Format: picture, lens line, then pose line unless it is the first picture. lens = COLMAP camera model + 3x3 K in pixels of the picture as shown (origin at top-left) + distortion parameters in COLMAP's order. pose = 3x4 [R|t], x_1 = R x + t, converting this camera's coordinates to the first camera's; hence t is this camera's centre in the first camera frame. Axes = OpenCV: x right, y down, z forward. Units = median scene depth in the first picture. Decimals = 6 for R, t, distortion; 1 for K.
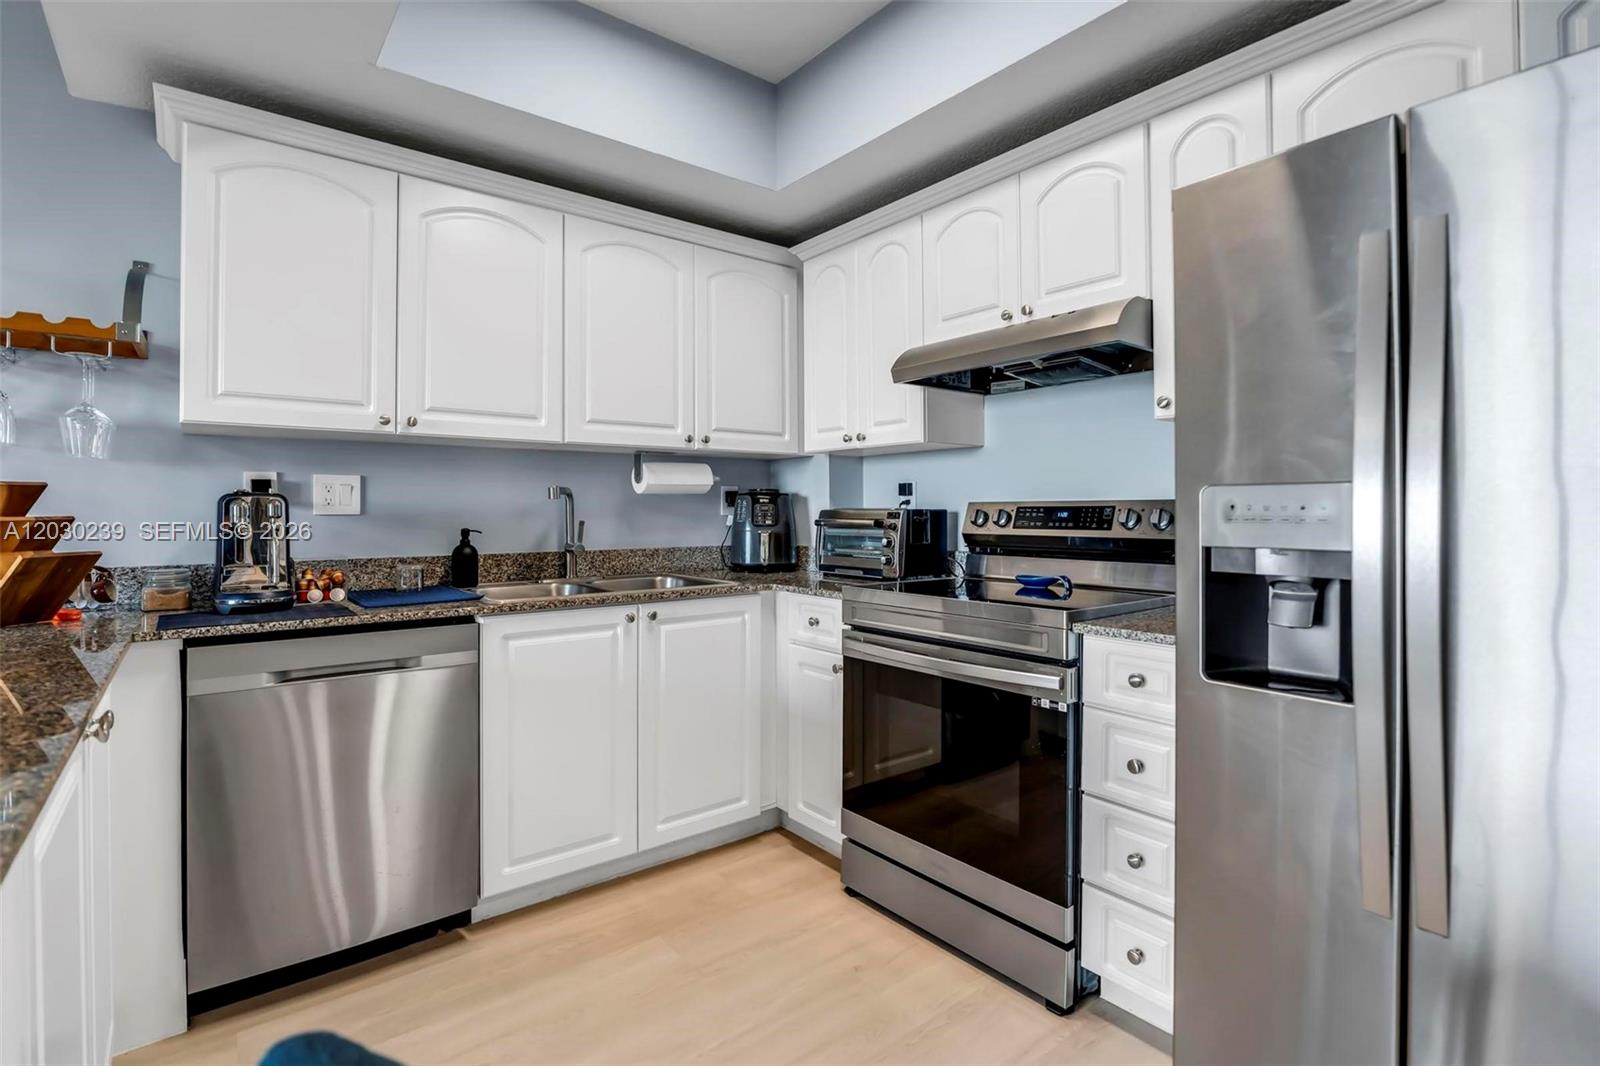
lens RADIAL K [[751.9, 0, 819.9], [0, 751.9, 507.3], [0, 0, 1]] dist [-0.040976, 0.009281]
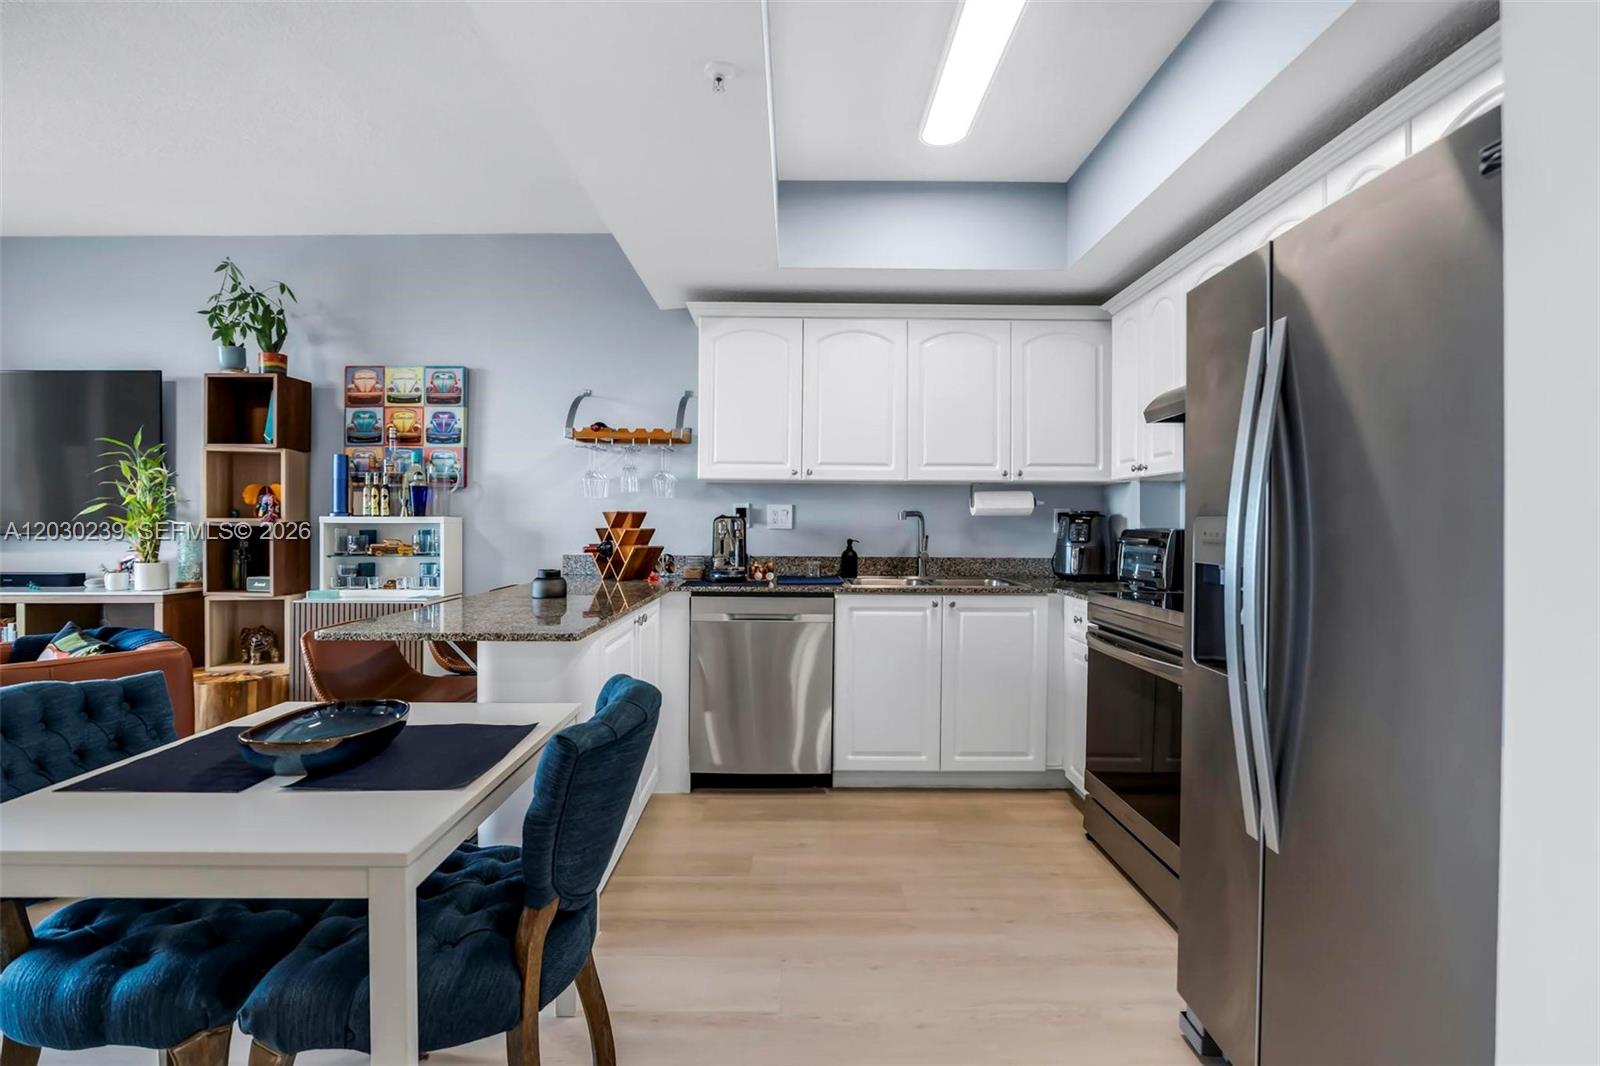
lens RADIAL K [[751.9, 0, 803.3], [0, 751.9, 529.5], [0, 0, 1]] dist [-0.040976, 0.009281]
pose [[0.778065, 0.013326, -0.628043, 0.439690], [-0.006916, 0.999896, 0.012648, -0.010052], [0.628146, -0.005497, 0.778076, -0.264557]]
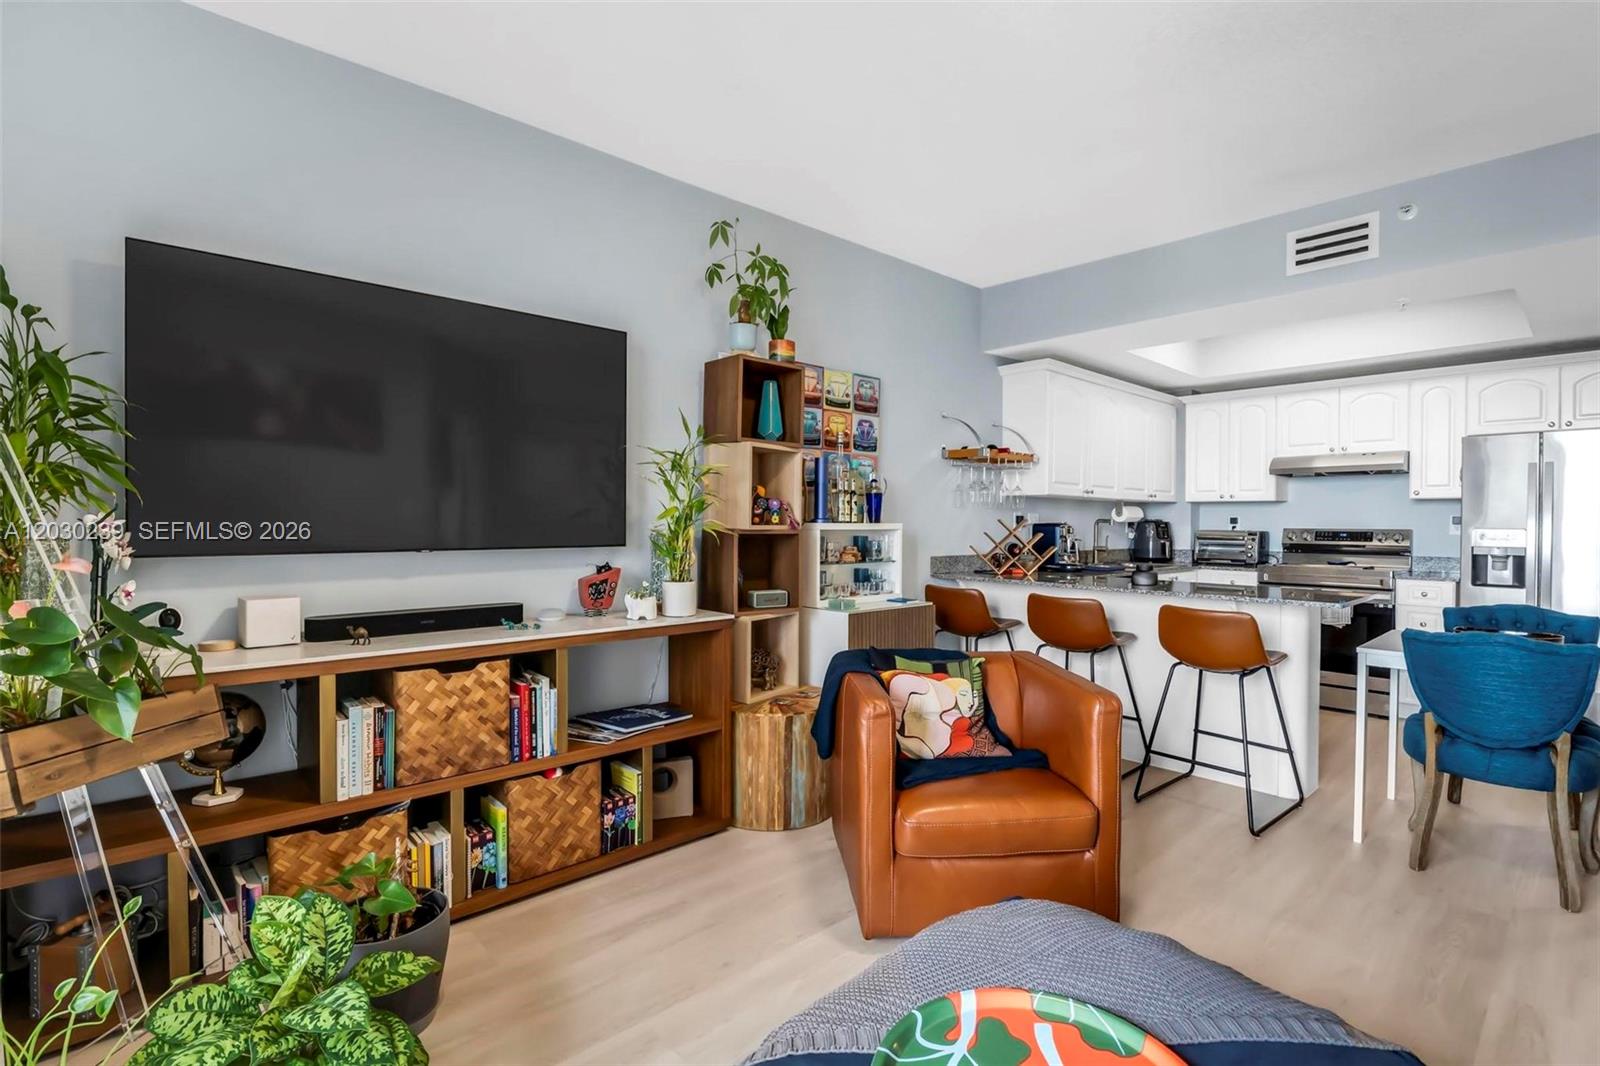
lens RADIAL K [[751.9, 0, 802.4], [0, 751.9, 521.4], [0, 0, 1]] dist [-0.040976, 0.009281]
pose [[0.998834, 0.012799, 0.046556, -1.464819], [-0.012996, 0.999908, 0.003934, -0.019511], [-0.046502, -0.004535, 0.998908, -1.190721]]
